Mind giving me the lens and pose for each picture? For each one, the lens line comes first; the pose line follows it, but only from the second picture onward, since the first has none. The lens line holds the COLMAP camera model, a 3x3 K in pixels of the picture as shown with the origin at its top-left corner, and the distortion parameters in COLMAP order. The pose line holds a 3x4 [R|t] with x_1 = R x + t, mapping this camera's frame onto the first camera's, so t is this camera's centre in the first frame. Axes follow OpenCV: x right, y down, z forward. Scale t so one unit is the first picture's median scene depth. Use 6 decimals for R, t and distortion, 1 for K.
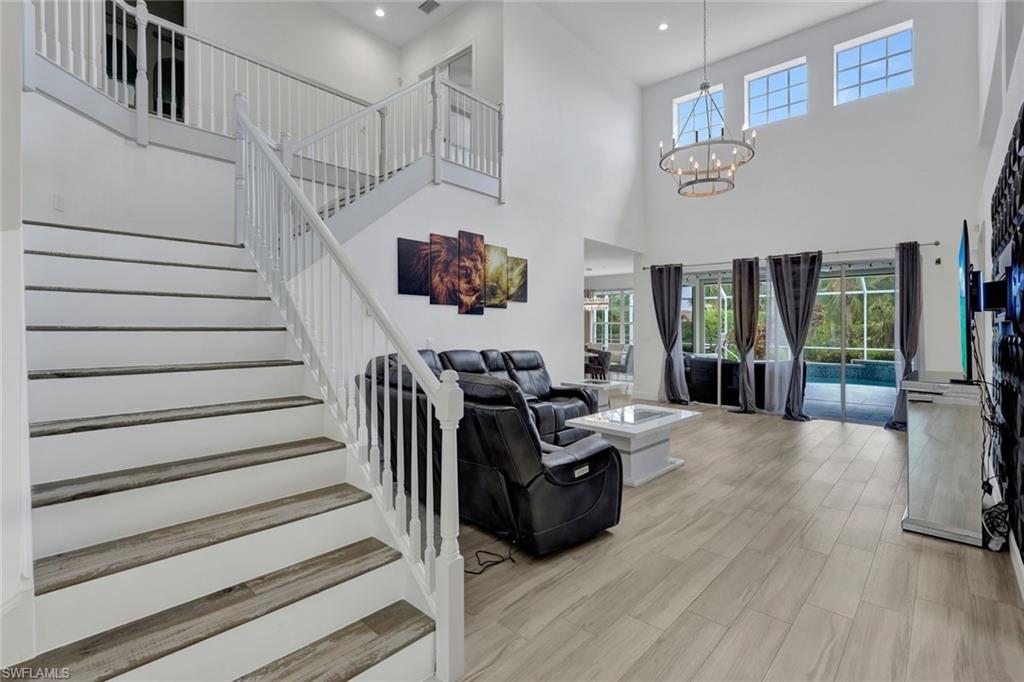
lens RADIAL K [[469.8, 0, 513.3], [0, 469.8, 332.2], [0, 0, 1]] dist [0.000458, 0.000208]
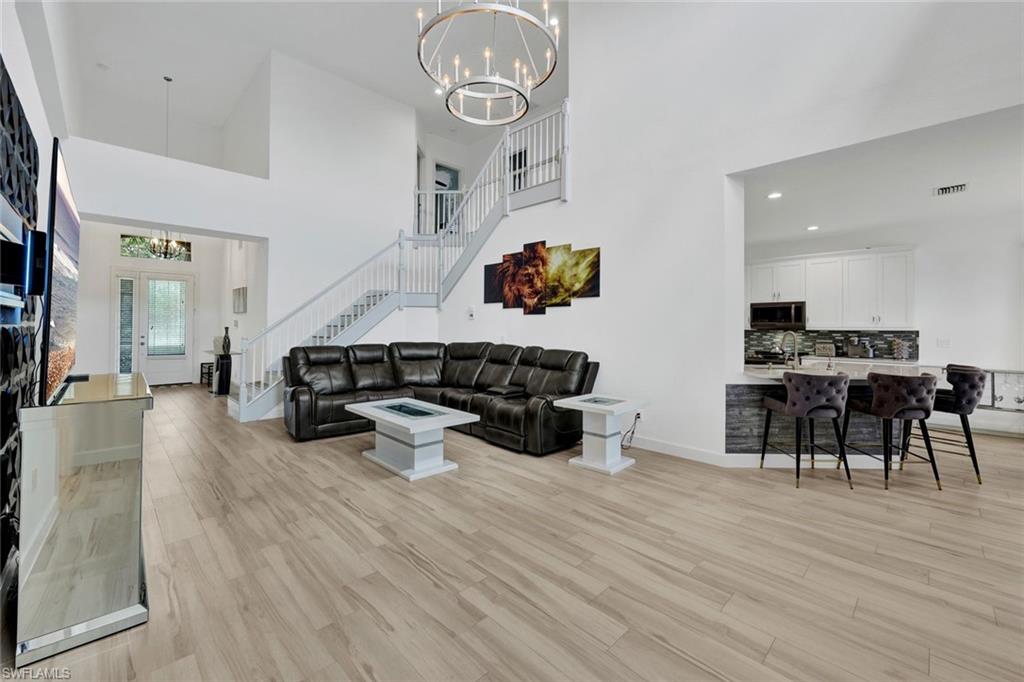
lens RADIAL K [[415.0, 0, 512.6], [0, 415.0, 327.5], [0, 0, 1]] dist [-0.001778, -0.000245]
pose [[-0.049275, -0.007517, -0.998757, 0.806765], [-0.015337, 0.999859, -0.006768, 0.000905], [0.998667, 0.014984, -0.049384, 0.885307]]
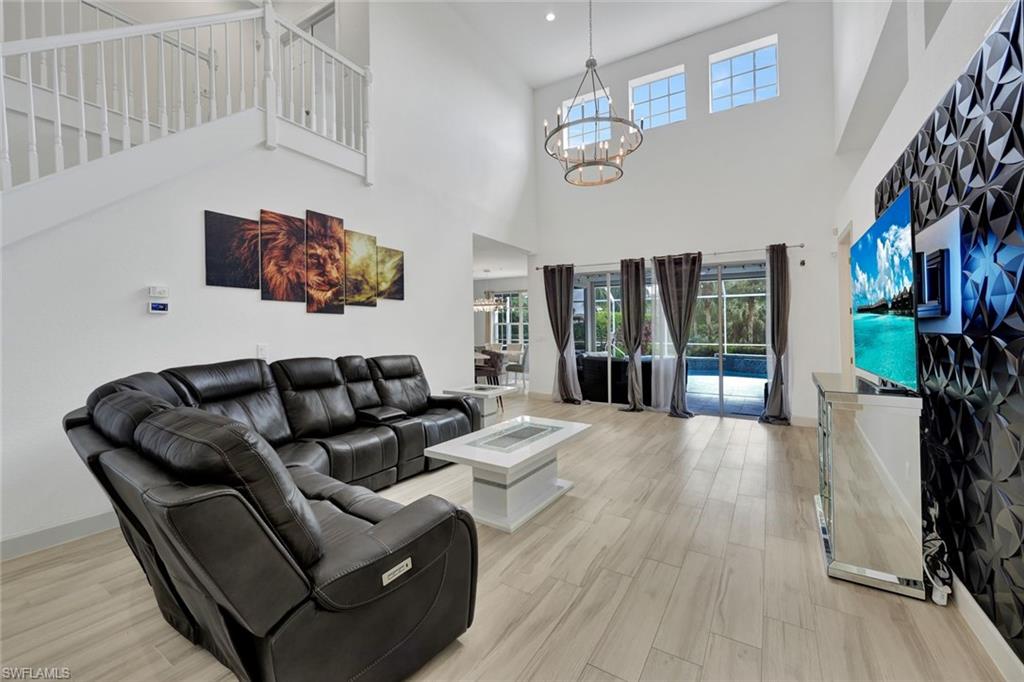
lens RADIAL K [[415.0, 0, 512.6], [0, 415.0, 327.5], [0, 0, 1]] dist [-0.001778, -0.000245]
pose [[0.982481, -0.008108, 0.186188, 0.085319], [0.010457, 0.999878, -0.011637, -0.001291], [-0.186070, 0.013381, 0.982445, 0.200618]]
